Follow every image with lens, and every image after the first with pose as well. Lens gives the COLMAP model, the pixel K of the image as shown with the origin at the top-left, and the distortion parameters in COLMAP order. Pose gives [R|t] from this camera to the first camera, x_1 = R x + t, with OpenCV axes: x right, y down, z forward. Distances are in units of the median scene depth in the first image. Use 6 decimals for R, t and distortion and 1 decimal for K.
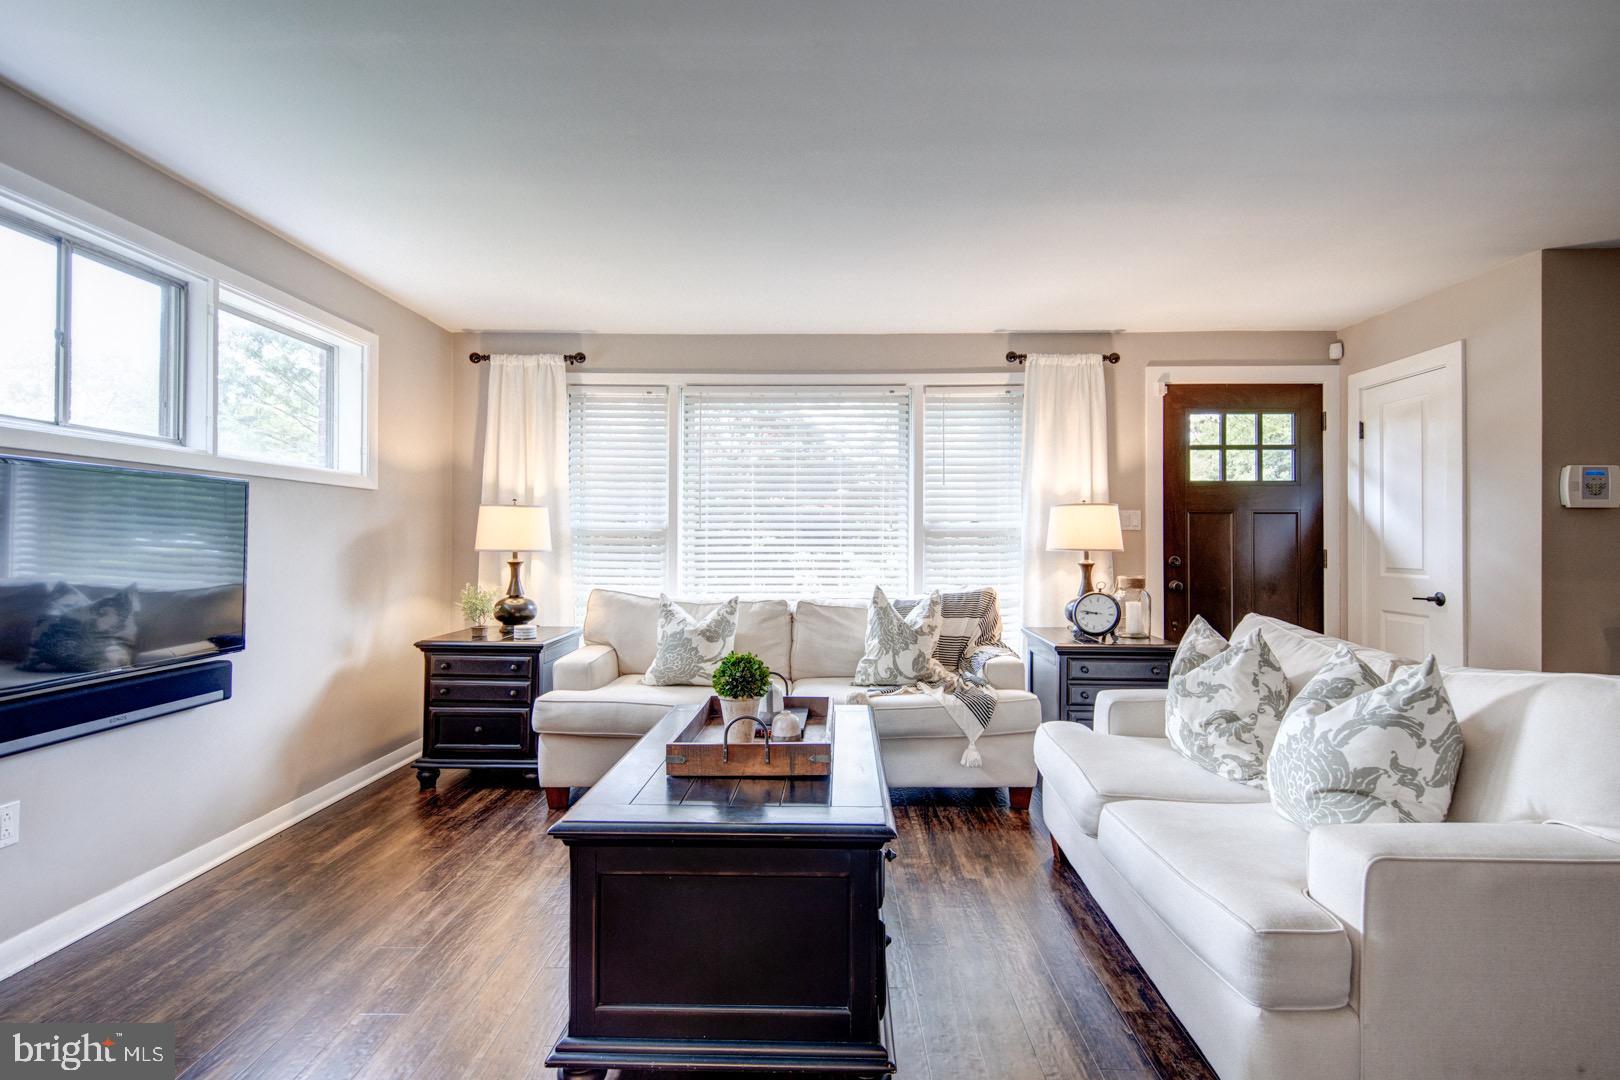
lens RADIAL K [[794.8, 0, 804.4], [0, 794.8, 538.5], [0, 0, 1]] dist [0.012547, -0.001981]
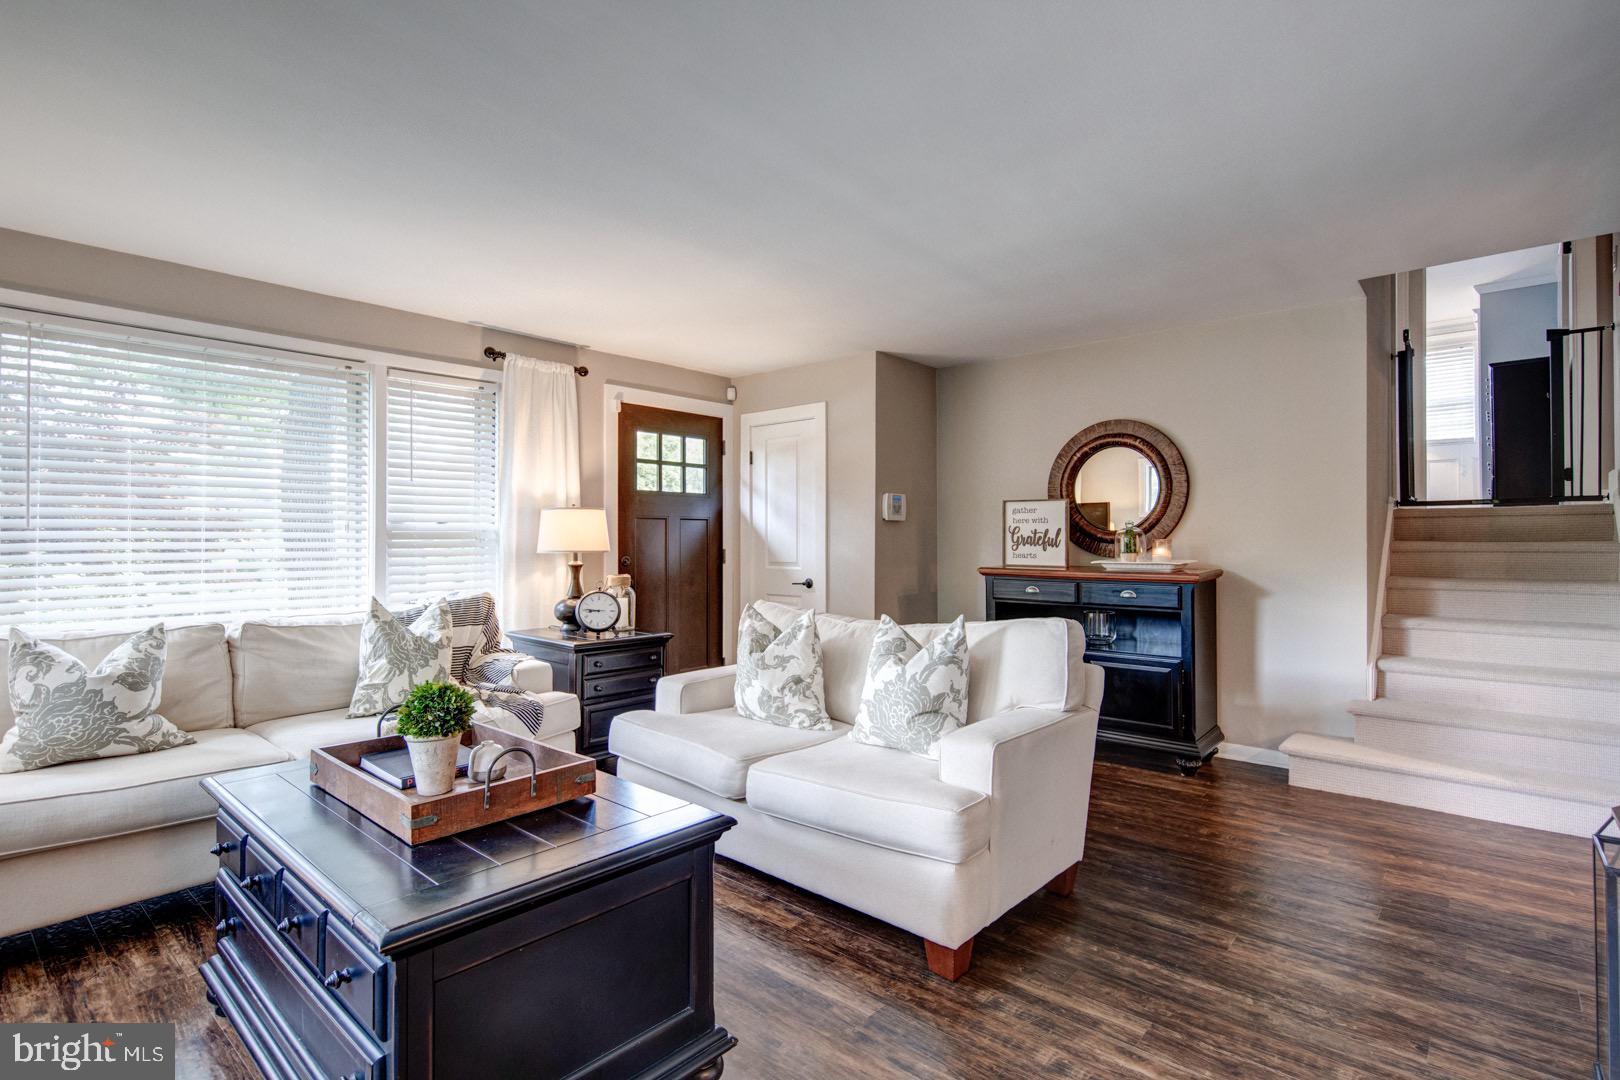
lens RADIAL K [[794.8, 0, 797.8], [0, 794.8, 537.1], [0, 0, 1]] dist [0.012547, -0.001981]
pose [[0.653460, 0.001131, 0.756960, -0.259259], [0.001335, 0.999996, -0.002646, -0.001579], [-0.756960, 0.002740, 0.653456, 0.098049]]
